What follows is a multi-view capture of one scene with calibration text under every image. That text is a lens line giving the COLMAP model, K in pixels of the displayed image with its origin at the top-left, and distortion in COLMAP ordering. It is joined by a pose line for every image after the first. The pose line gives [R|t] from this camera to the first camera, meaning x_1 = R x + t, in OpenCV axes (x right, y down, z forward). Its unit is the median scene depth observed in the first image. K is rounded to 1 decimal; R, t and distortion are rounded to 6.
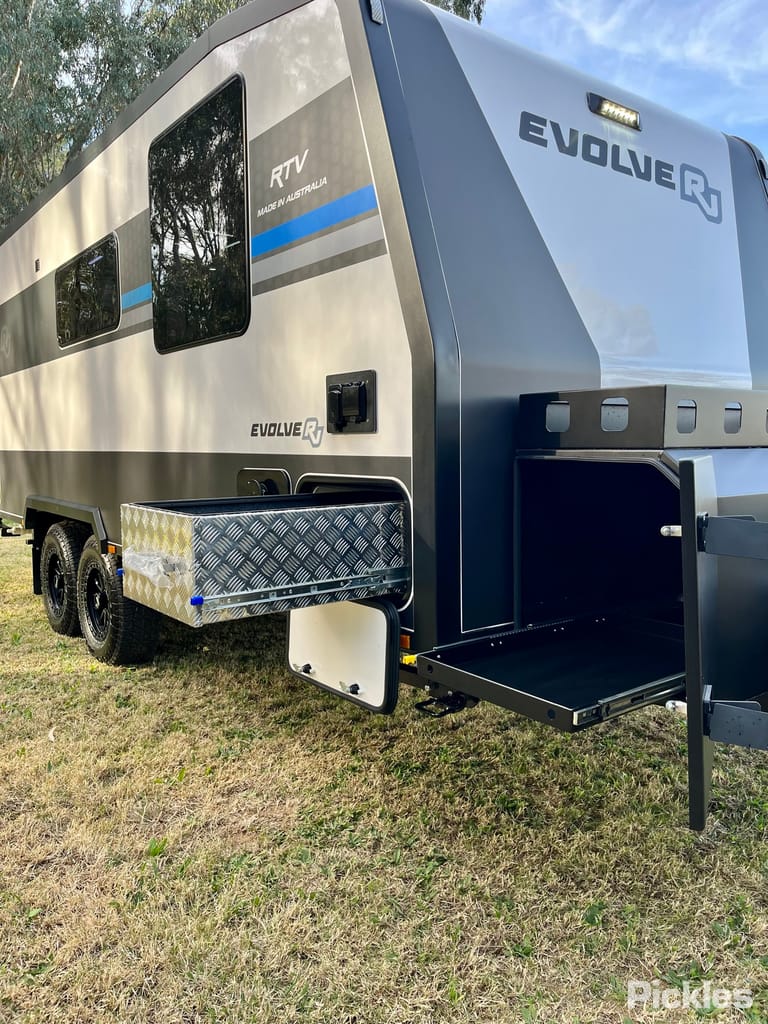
lens RADIAL K [[779.7, 0, 384.0], [0, 779.7, 512.0], [0, 0, 1]] dist [0.087144, -0.122012]
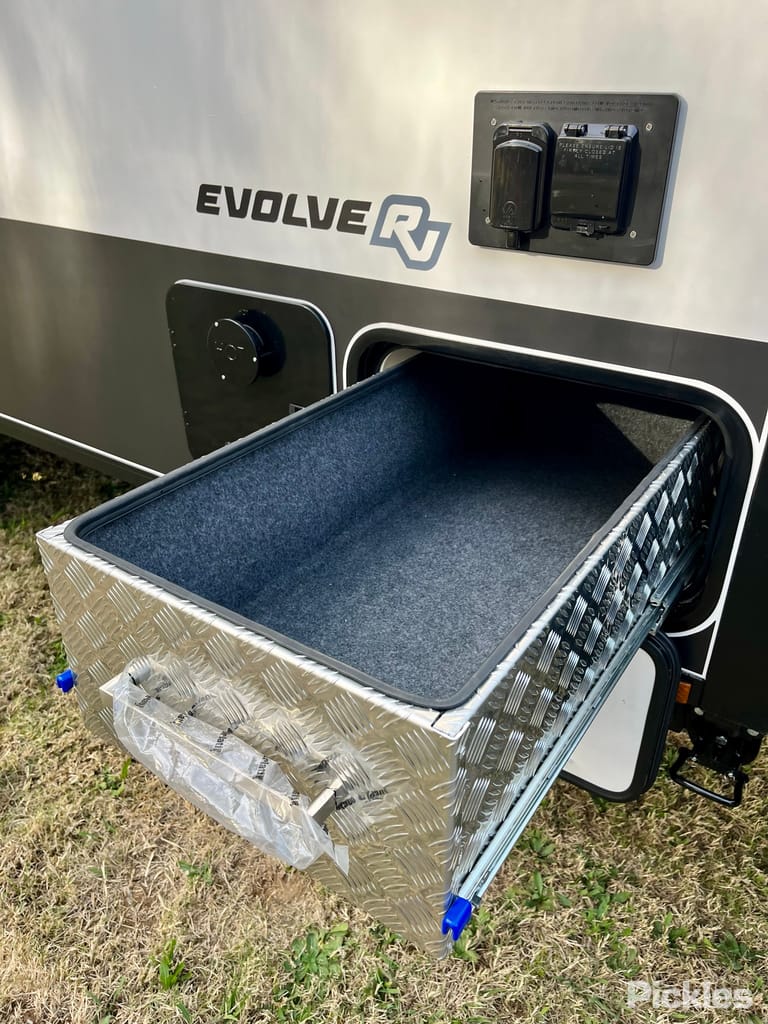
lens RADIAL K [[779.7, 0, 384.0], [0, 779.7, 512.0], [0, 0, 1]] dist [0.087144, -0.122012]
pose [[0.950505, -0.152442, 0.270744, -0.236698], [0.026201, 0.907593, 0.419034, -0.138968], [-0.309603, -0.391200, 0.866665, 0.544426]]
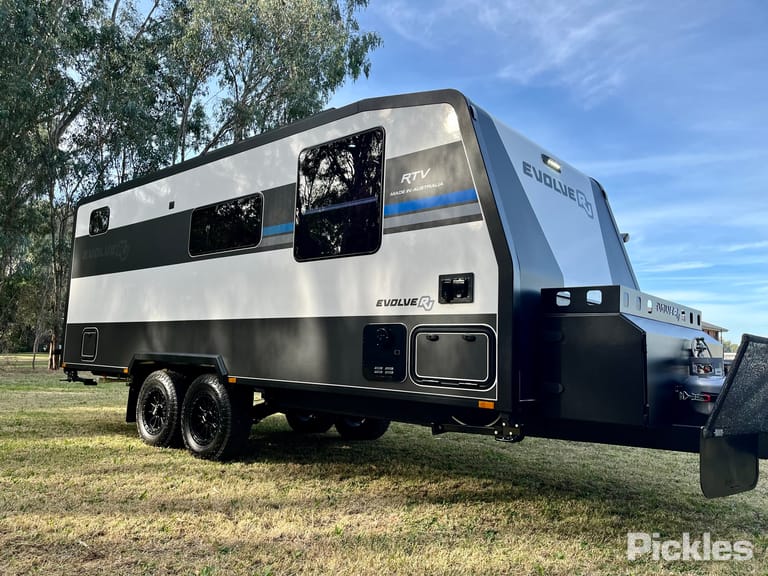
lens RADIAL K [[584.8, 0, 384.0], [0, 584.8, 288.0], [0, 0, 1]] dist [0.087144, -0.122012]
pose [[0.978871, 0.065986, 0.193537, -0.458674], [-0.026661, 0.979606, -0.199152, 0.146534], [-0.202731, 0.189784, 0.960667, -0.365829]]
